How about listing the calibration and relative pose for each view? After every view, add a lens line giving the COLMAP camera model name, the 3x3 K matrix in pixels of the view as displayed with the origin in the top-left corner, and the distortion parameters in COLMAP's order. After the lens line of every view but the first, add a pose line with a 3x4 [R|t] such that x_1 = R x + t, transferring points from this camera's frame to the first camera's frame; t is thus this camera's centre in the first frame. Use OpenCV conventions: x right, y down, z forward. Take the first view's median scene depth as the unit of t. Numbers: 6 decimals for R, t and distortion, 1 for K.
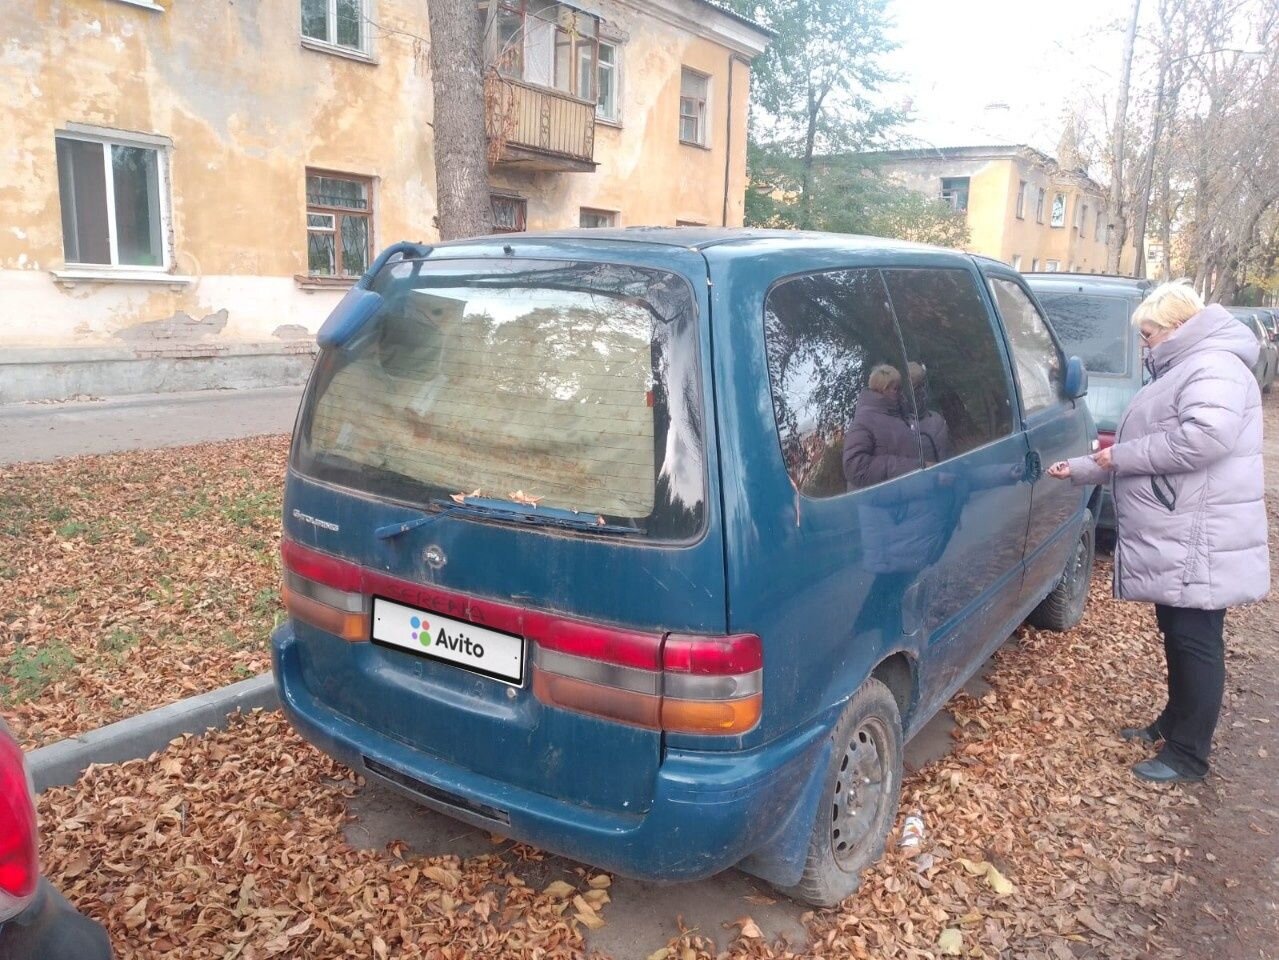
lens RADIAL K [[1032.7, 0, 639.5], [0, 1032.7, 480.0], [0, 0, 1]] dist [0.017103, -0.002831]
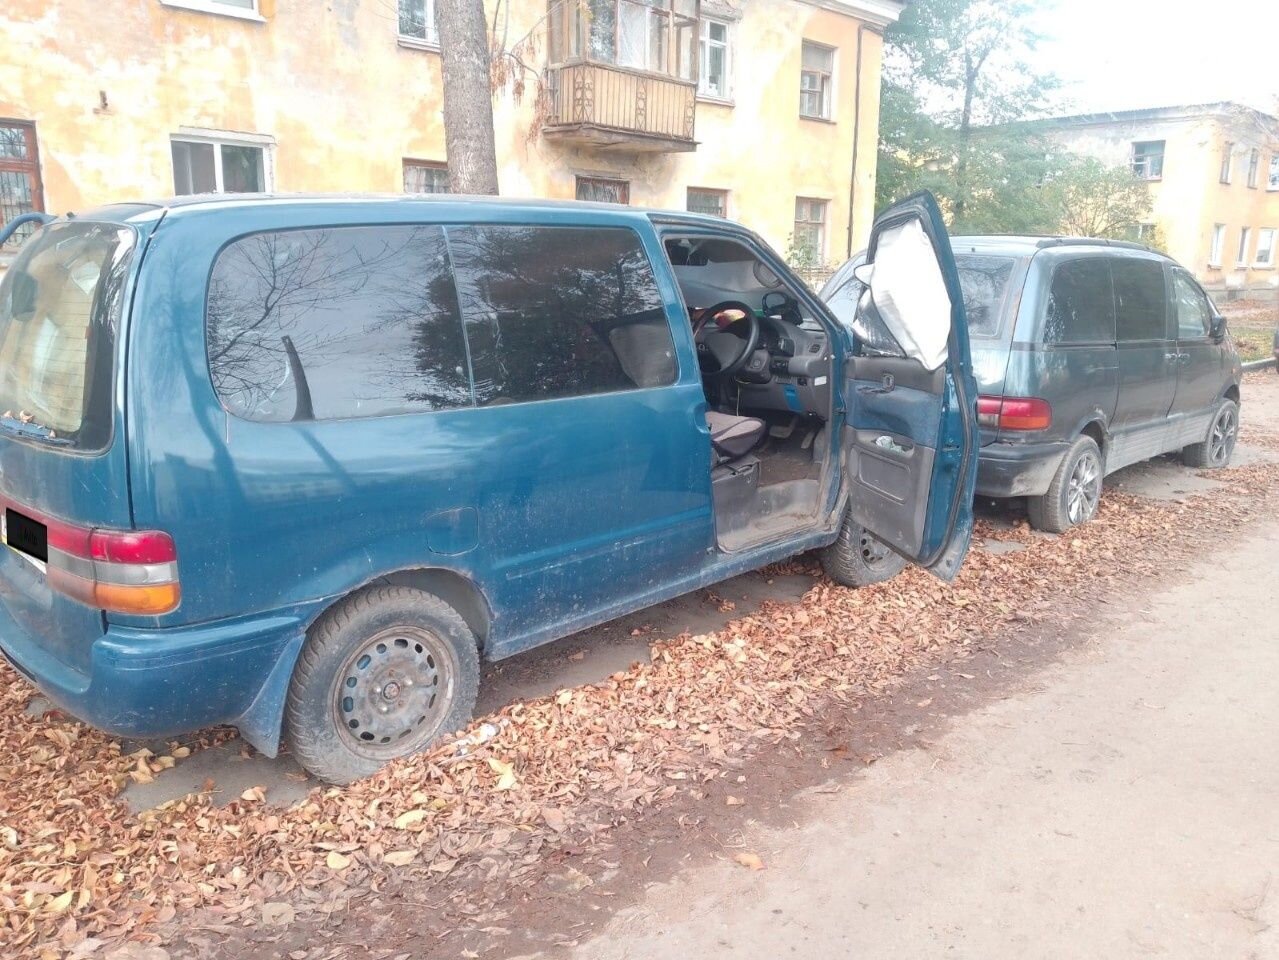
lens RADIAL K [[1030.2, 0, 639.5], [0, 1030.2, 480.0], [0, 0, 1]] dist [0.047461, -0.079187]
pose [[0.979537, 0.022319, -0.200025, 0.117170], [-0.019245, 0.999665, 0.017298, 0.007742], [0.200344, -0.013094, 0.979638, -0.008310]]
